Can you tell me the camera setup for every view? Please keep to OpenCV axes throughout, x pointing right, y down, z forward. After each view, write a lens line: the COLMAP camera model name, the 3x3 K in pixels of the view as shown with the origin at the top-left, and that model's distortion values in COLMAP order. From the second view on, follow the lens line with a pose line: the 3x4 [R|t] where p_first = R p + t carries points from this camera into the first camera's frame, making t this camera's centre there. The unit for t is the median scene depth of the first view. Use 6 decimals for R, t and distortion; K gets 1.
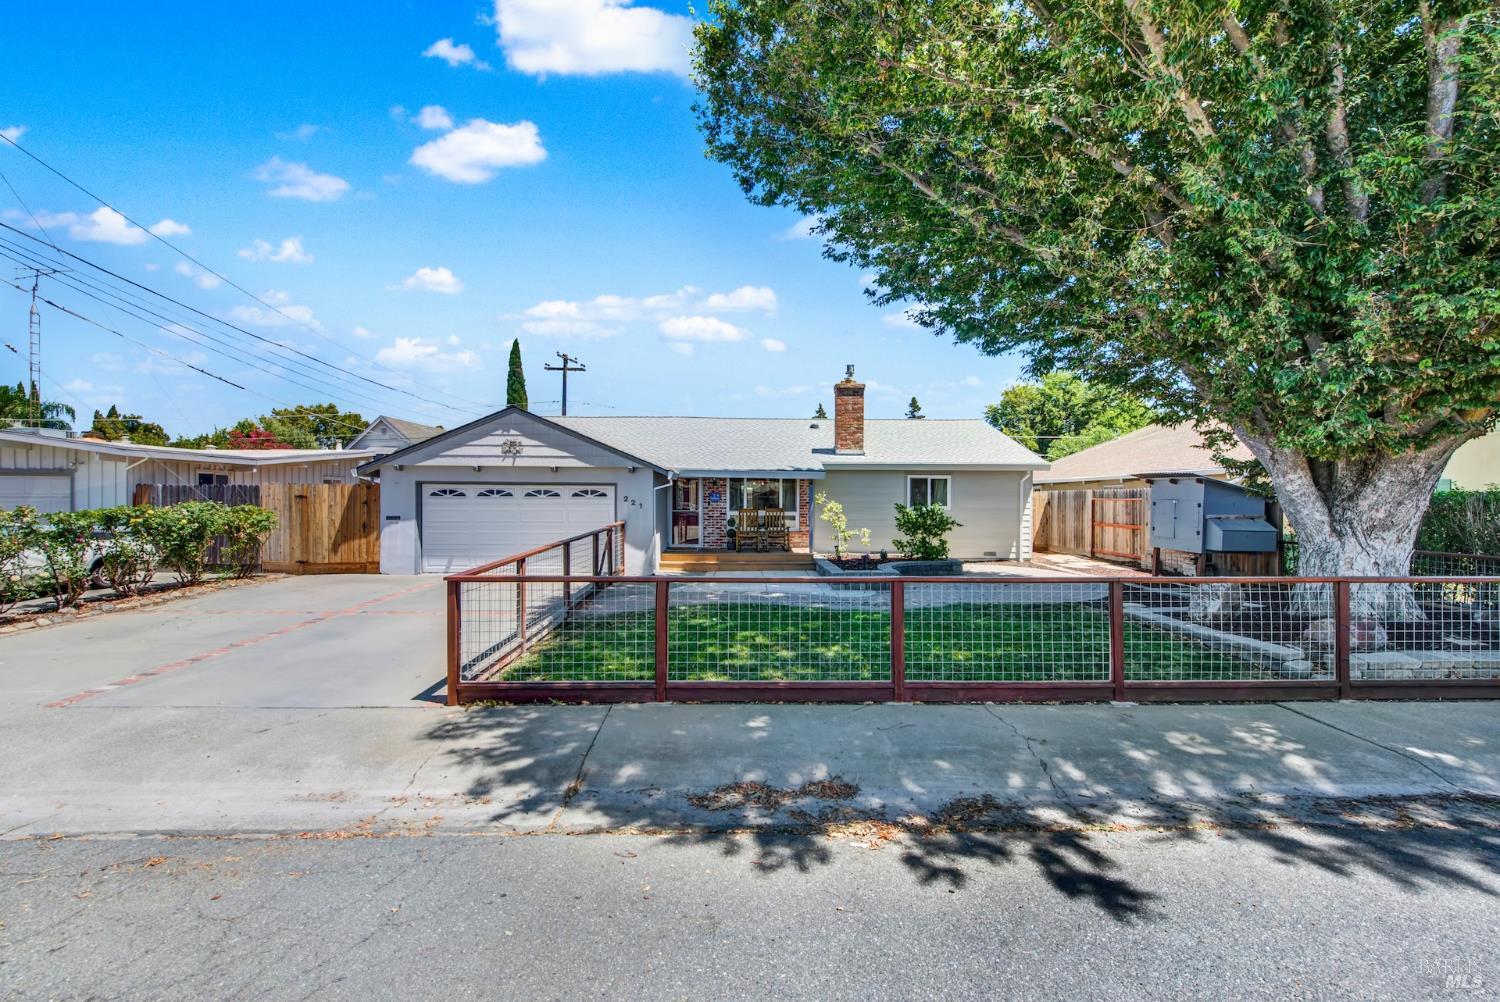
lens RADIAL K [[598.7, 0, 756.2], [0, 598.7, 498.7], [0, 0, 1]] dist [-0.001963, -0.000546]
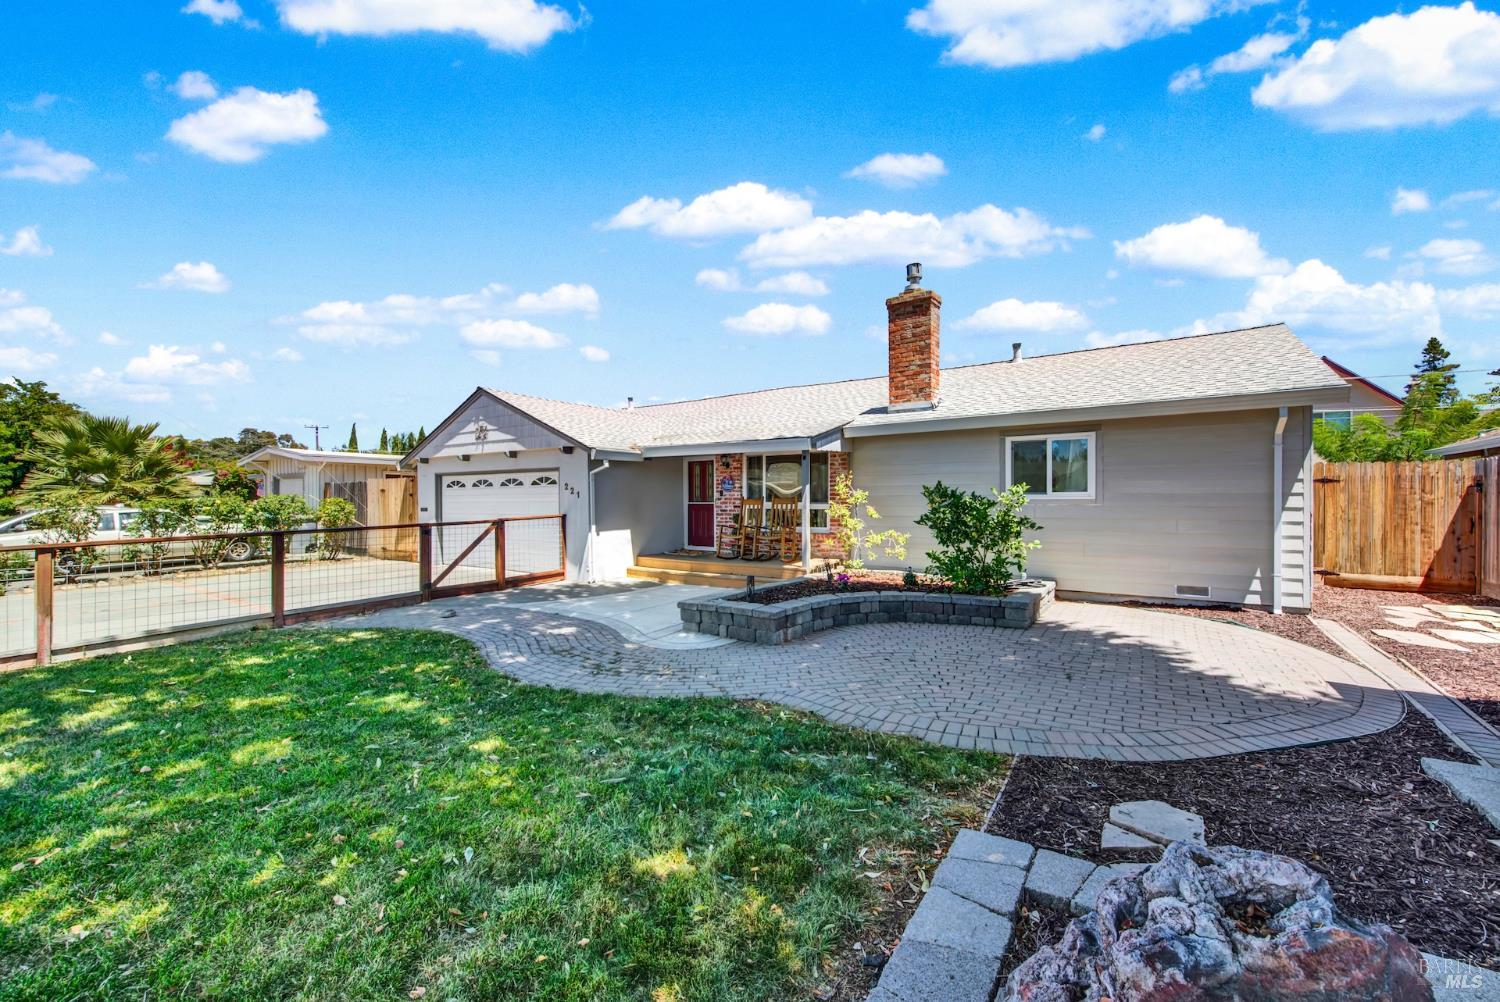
lens RADIAL K [[597.3, 0, 755.5], [0, 597.3, 505.0], [0, 0, 1]] dist [0.000306, -0.000980]
pose [[0.811540, -0.002674, -0.584291, 0.461863], [0.006574, 0.999968, 0.004555, 0.023145], [0.584260, -0.007537, 0.811532, 0.490146]]
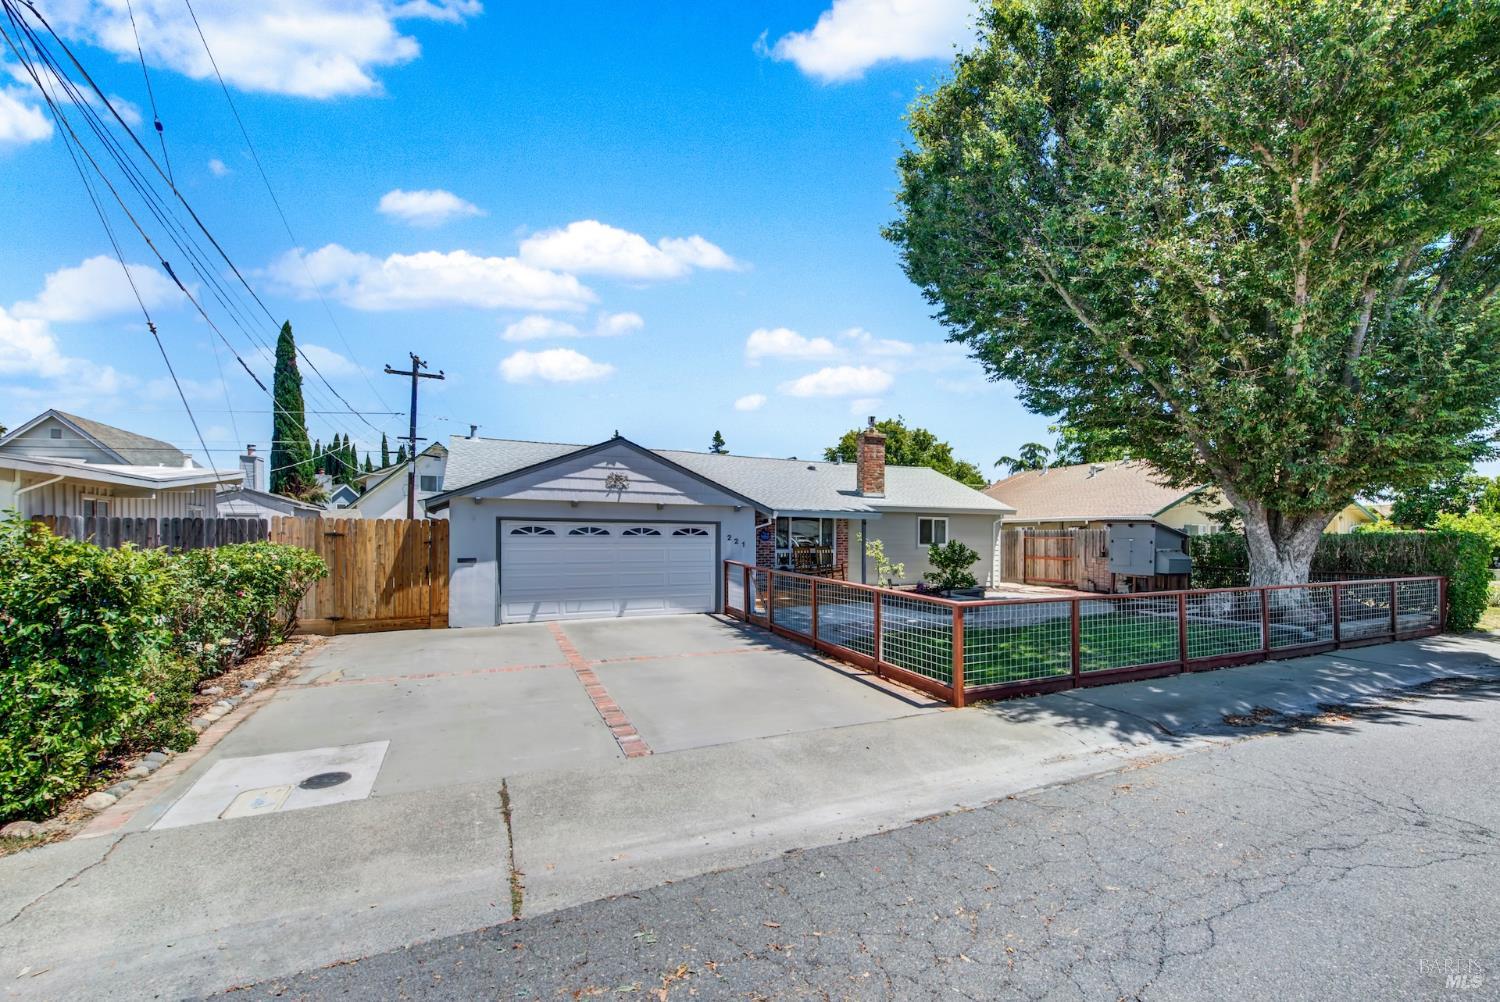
lens RADIAL K [[641.1, 0, 811.2], [0, 641.1, 540.6], [0, 0, 1]] dist [-0.001156, -0.000325]
pose [[0.898346, -0.001729, 0.439285, -0.563147], [-0.001855, 0.999968, 0.007730, -0.003098], [-0.439285, -0.007759, 0.898314, -0.020904]]
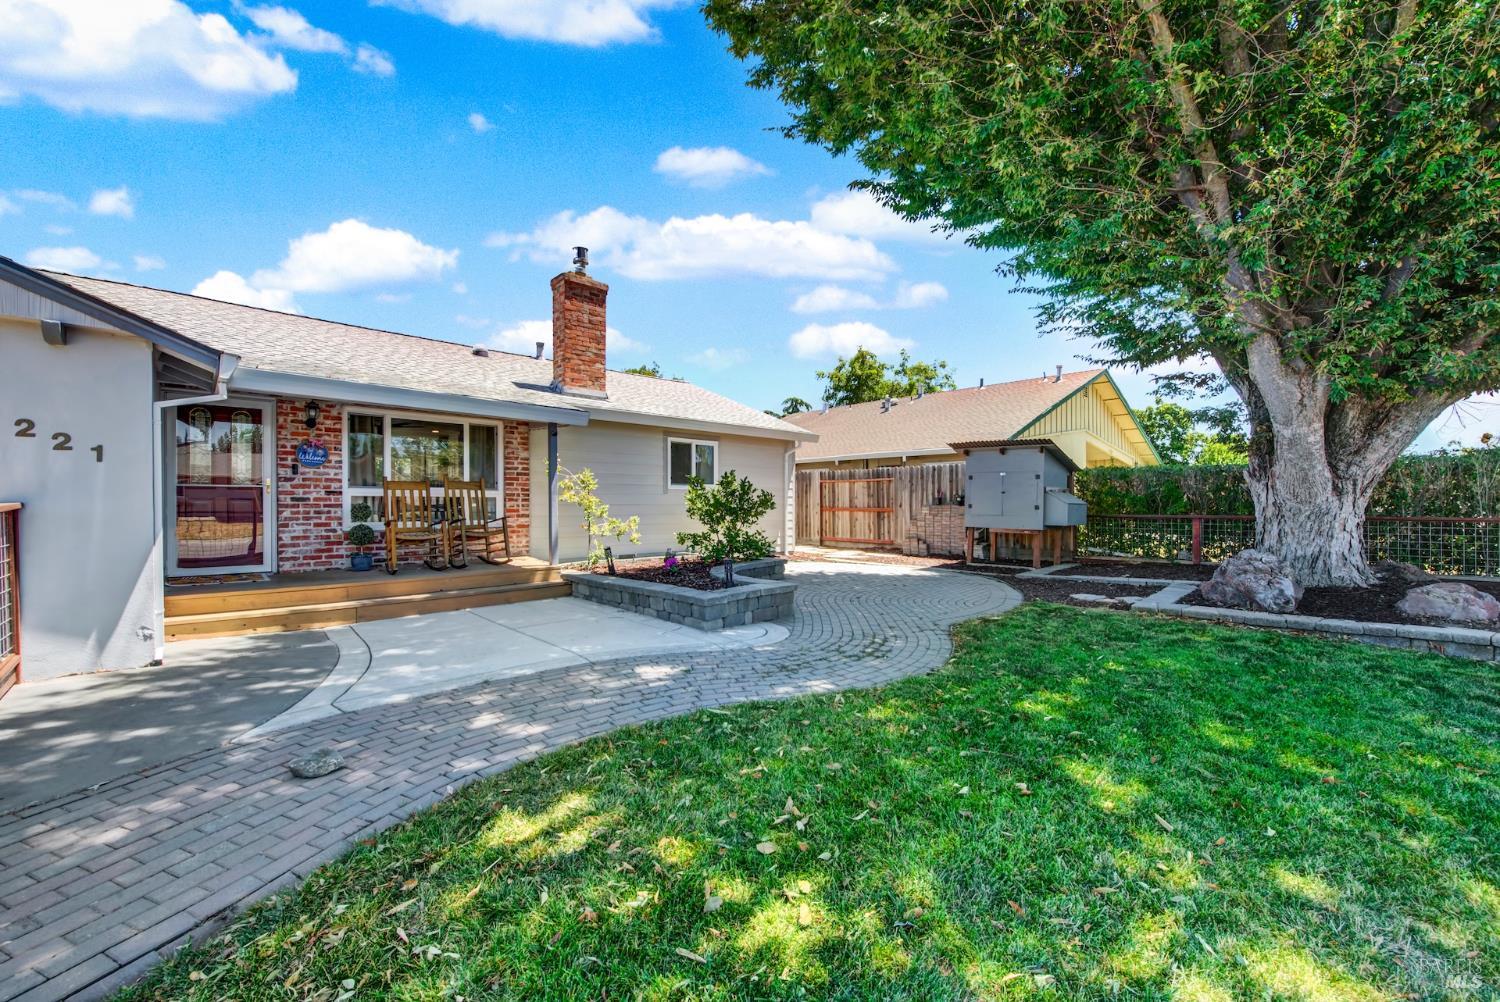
lens RADIAL K [[595.8, 0, 759.2], [0, 595.8, 507.1], [0, 0, 1]] dist [0.003648, -0.004257]
pose [[0.729919, -0.010060, 0.683460, -0.151656], [0.004246, 0.999939, 0.010184, 0.038312], [-0.683521, -0.004532, 0.729917, 0.529309]]
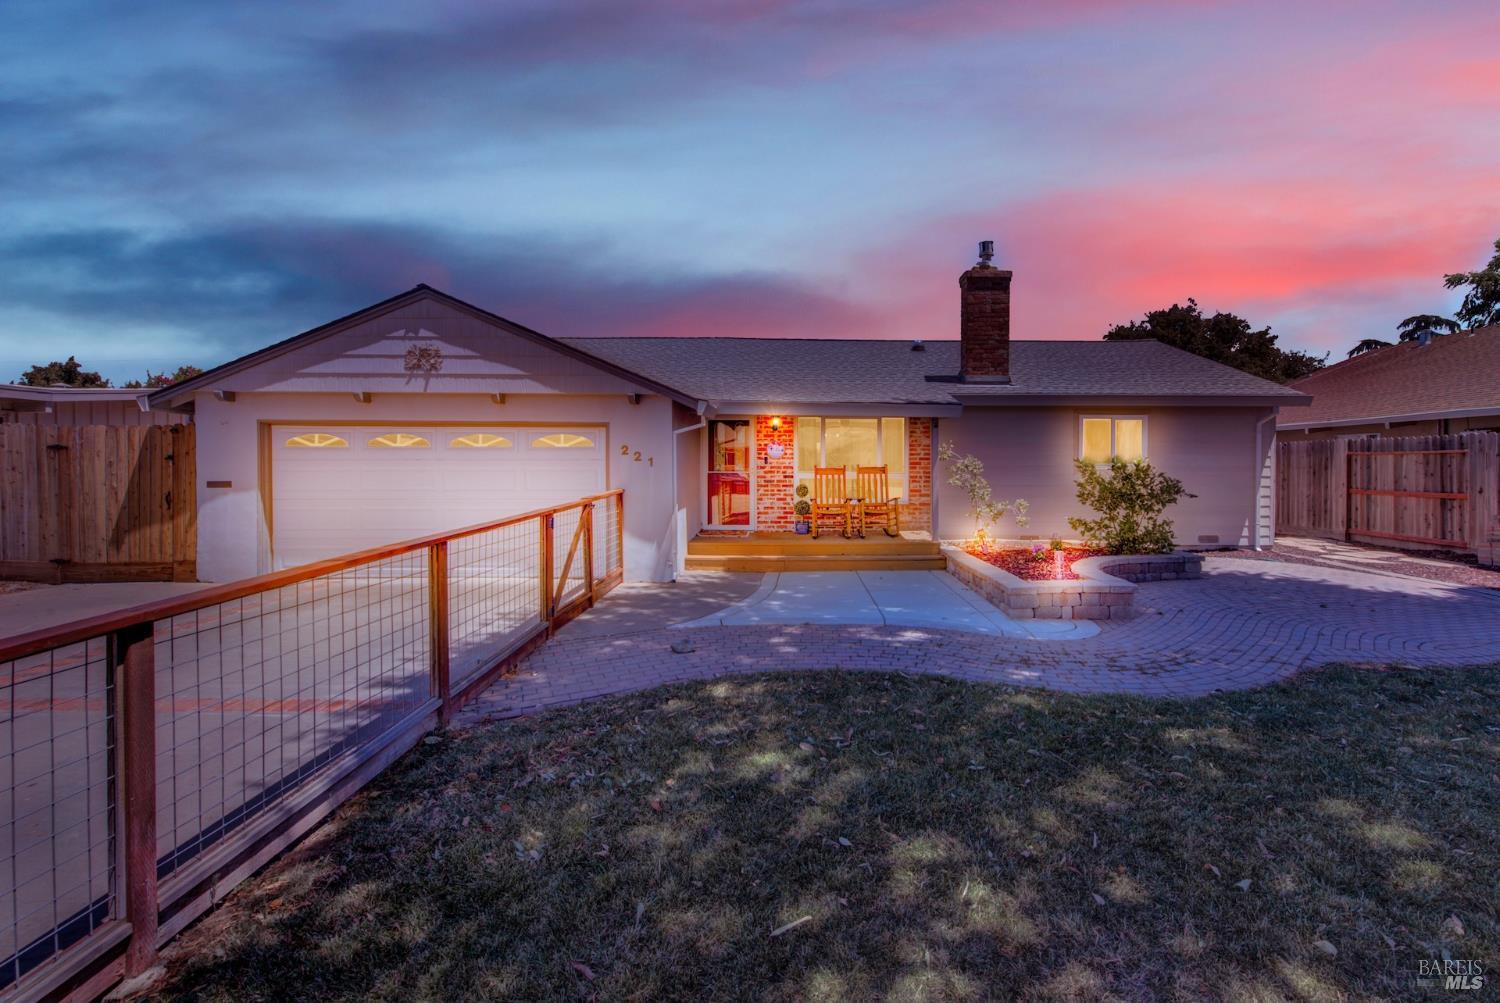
lens RADIAL K [[643.5, 0, 806.5], [0, 643.5, 469.0], [0, 0, 1]] dist [-0.000686, -0.000988]
pose [[0.999996, -0.002648, 0.000619, -0.043144], [0.002644, 0.999968, 0.007604, 0.014272], [-0.000639, -0.007602, 0.999971, 0.379789]]
